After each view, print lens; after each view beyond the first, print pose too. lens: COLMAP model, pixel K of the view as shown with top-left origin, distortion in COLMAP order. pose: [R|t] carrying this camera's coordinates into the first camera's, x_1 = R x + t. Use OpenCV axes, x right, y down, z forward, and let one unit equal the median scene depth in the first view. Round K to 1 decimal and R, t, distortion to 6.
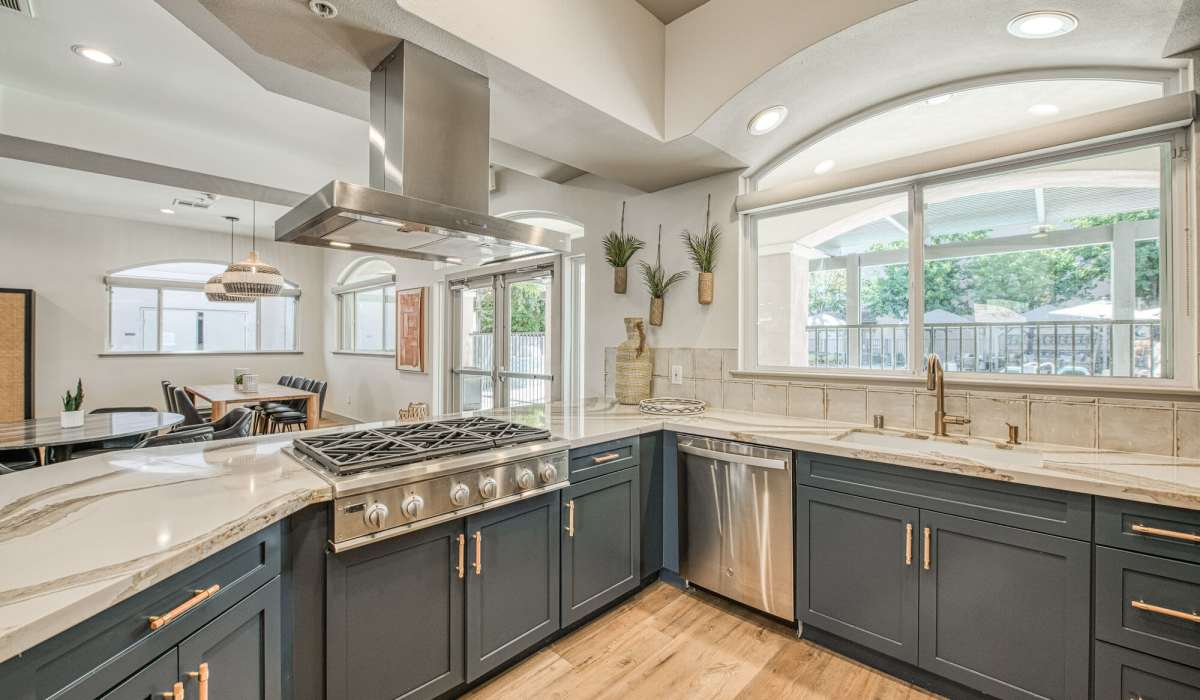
lens RADIAL K [[477.4, 0, 600.2], [0, 477.4, 340.2], [0, 0, 1]] dist [-0.012124, -0.000384]
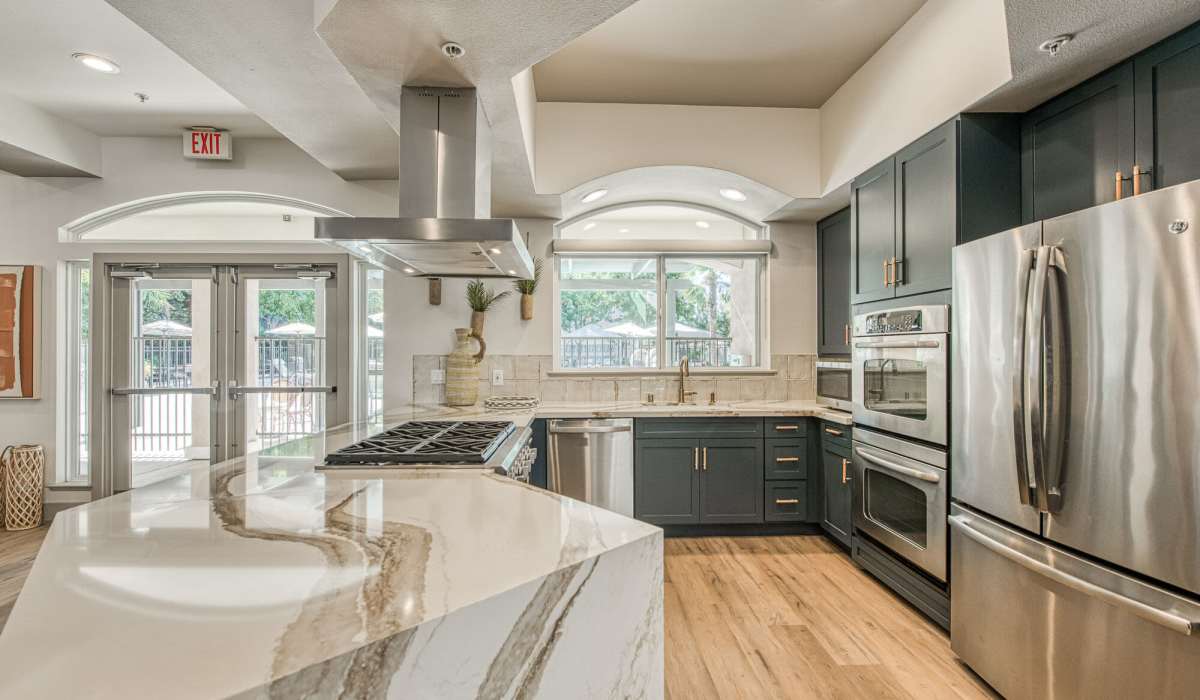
lens RADIAL K [[483.6, 0, 600.0], [0, 483.6, 350.0], [0, 0, 1]] dist [-0.010067, -0.000080]
pose [[0.687787, -0.000531, 0.725912, -0.588135], [-0.001477, 0.999997, 0.002131, 0.000973], [-0.725911, -0.002538, 0.687784, -0.015115]]
